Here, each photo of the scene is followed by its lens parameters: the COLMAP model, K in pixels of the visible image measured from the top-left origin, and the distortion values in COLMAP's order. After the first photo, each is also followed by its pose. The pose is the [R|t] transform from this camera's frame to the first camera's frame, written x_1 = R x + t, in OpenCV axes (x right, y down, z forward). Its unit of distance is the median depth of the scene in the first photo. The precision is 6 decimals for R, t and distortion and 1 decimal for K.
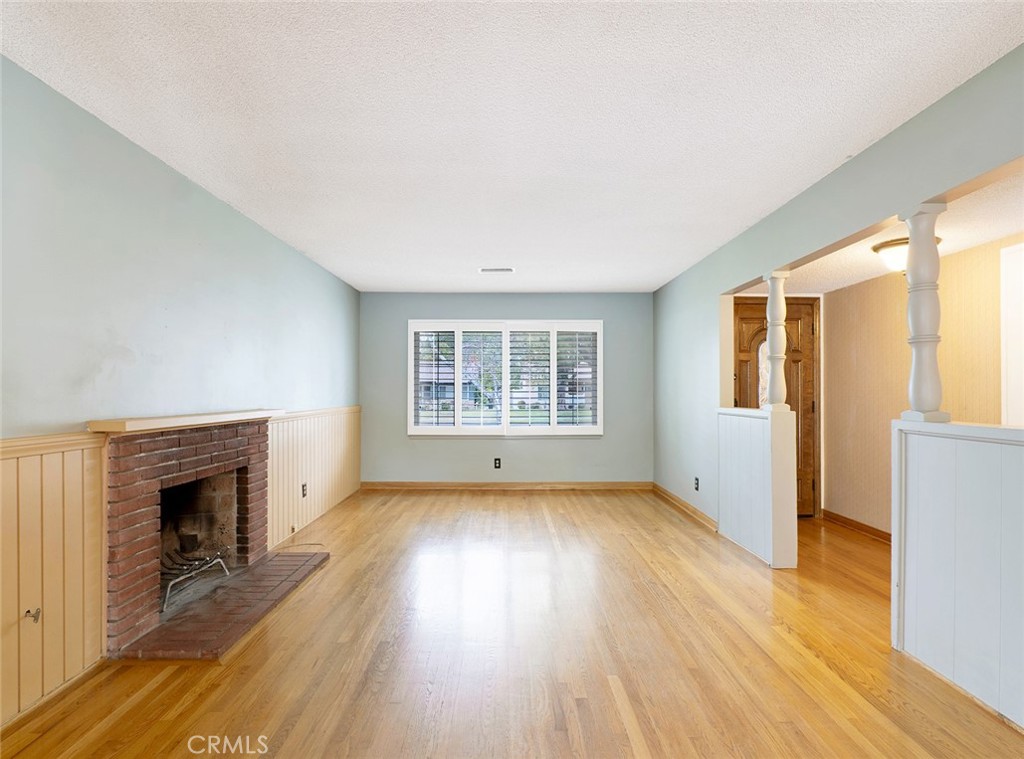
lens RADIAL K [[483.8, 0, 511.4], [0, 483.8, 387.4], [0, 0, 1]] dist [-0.017562, 0.001137]
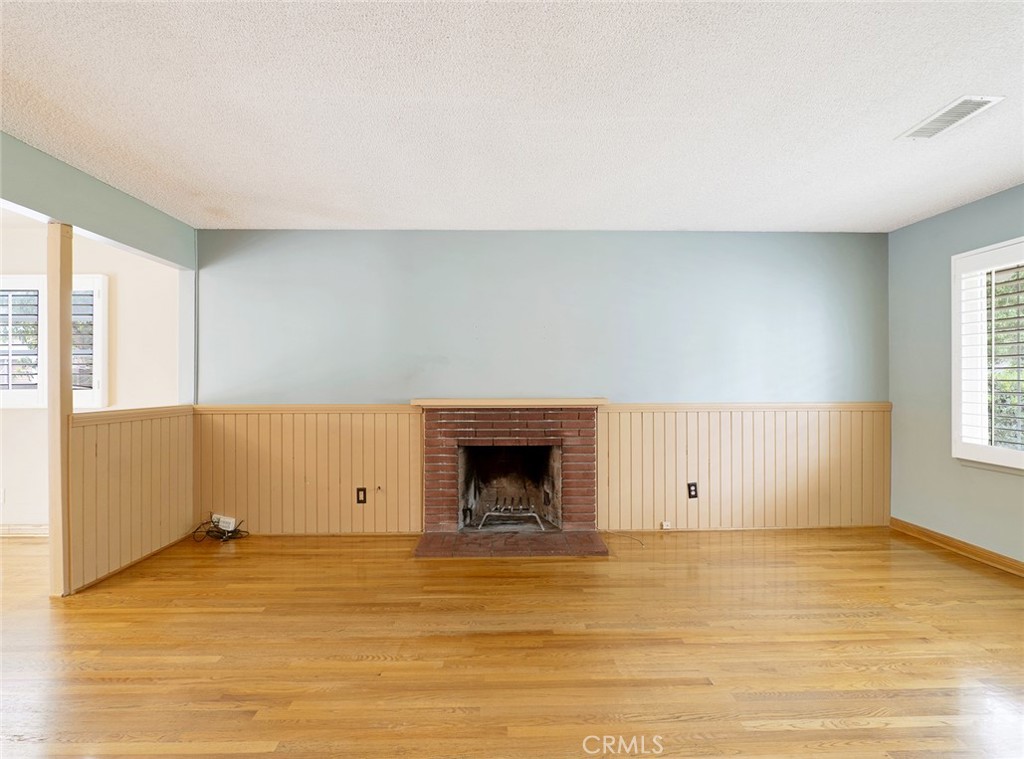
lens RADIAL K [[479.6, 0, 510.9], [0, 479.6, 382.5], [0, 0, 1]] dist [-0.016622, 0.001175]
pose [[0.023176, 0.002552, -0.999728, 0.599735], [0.009426, 0.999952, 0.002771, 0.005309], [0.999687, -0.009487, 0.023150, 0.832806]]
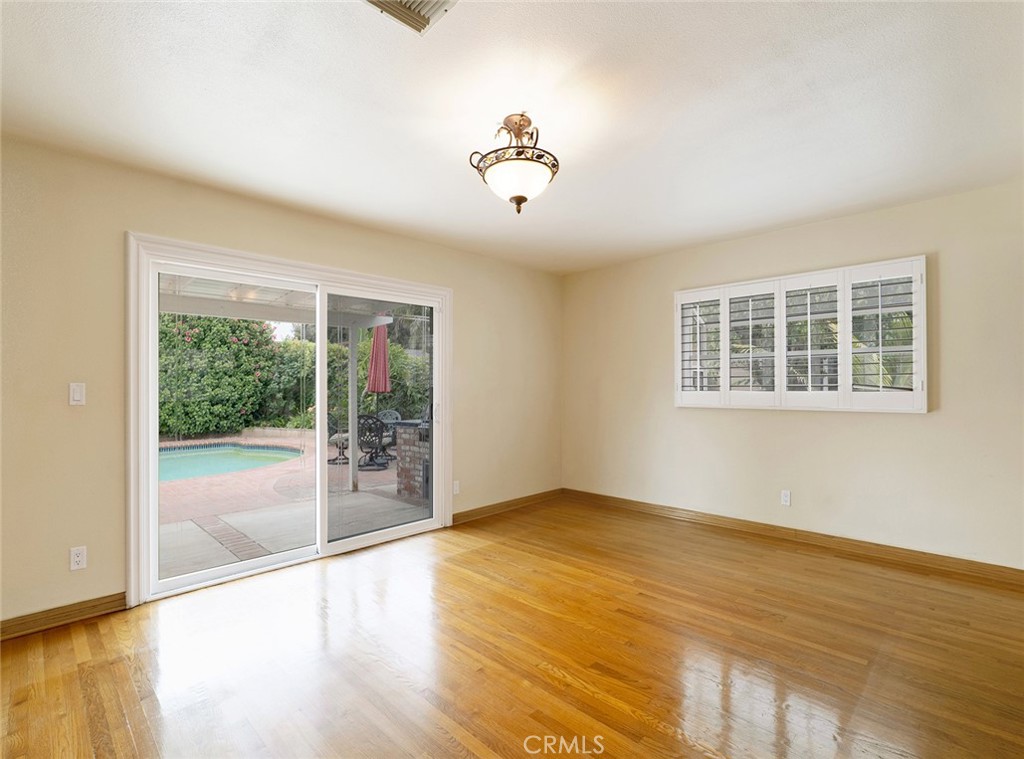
lens RADIAL K [[483.8, 0, 511.4], [0, 483.8, 387.4], [0, 0, 1]] dist [-0.017562, 0.001137]
pose [[-0.704519, 0.006429, -0.709656, 0.712018], [0.013893, 0.999892, -0.004734, -0.000035], [0.709549, -0.013194, -0.704533, -0.014508]]
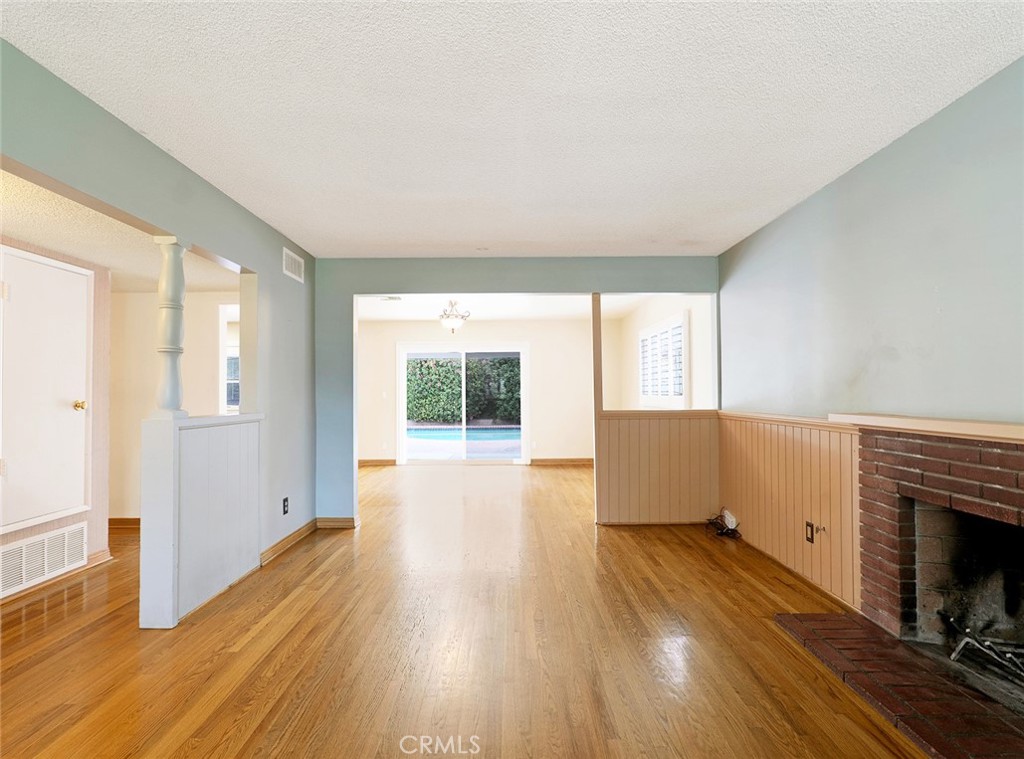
lens RADIAL K [[479.6, 0, 510.9], [0, 479.6, 382.5], [0, 0, 1]] dist [-0.016622, 0.001175]
pose [[-0.999971, 0.007522, 0.000729, 0.013877], [0.007497, 0.999525, -0.029895, 0.013740], [-0.000953, -0.029889, -0.999553, 1.411560]]
